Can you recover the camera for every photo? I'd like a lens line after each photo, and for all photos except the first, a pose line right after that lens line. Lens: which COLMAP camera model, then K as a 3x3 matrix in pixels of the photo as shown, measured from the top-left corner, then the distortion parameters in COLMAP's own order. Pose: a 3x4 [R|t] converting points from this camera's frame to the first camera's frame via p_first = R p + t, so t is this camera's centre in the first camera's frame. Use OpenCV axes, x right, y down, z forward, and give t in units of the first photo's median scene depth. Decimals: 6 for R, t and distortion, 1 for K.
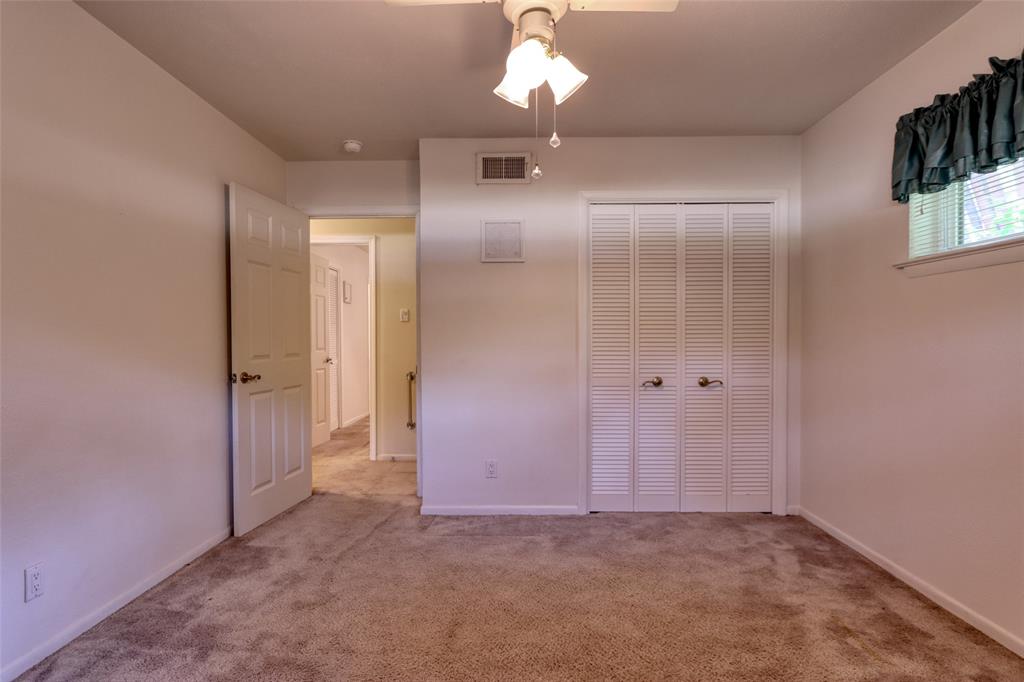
lens RADIAL K [[520.2, 0, 514.8], [0, 520.2, 348.5], [0, 0, 1]] dist [-0.013549, 0.002412]
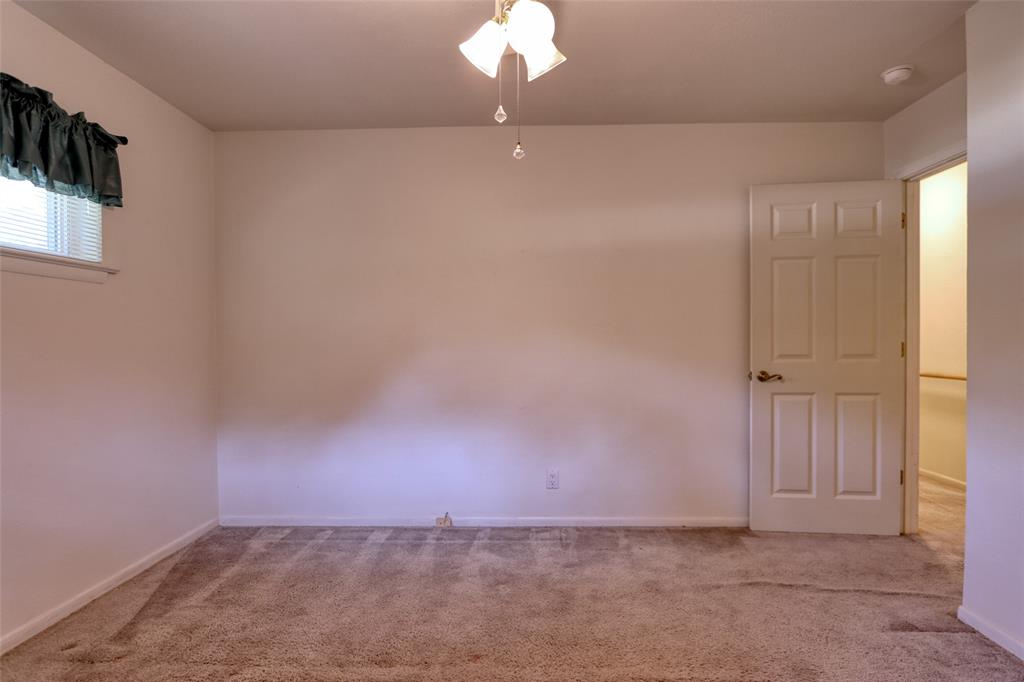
lens RADIAL K [[520.2, 0, 514.8], [0, 520.2, 348.5], [0, 0, 1]] dist [-0.013549, 0.002412]
pose [[-0.005939, 0.015851, -0.999857, 0.496829], [-0.010857, 0.999814, 0.015915, -0.008415], [0.999923, 0.010950, -0.005766, 0.537508]]
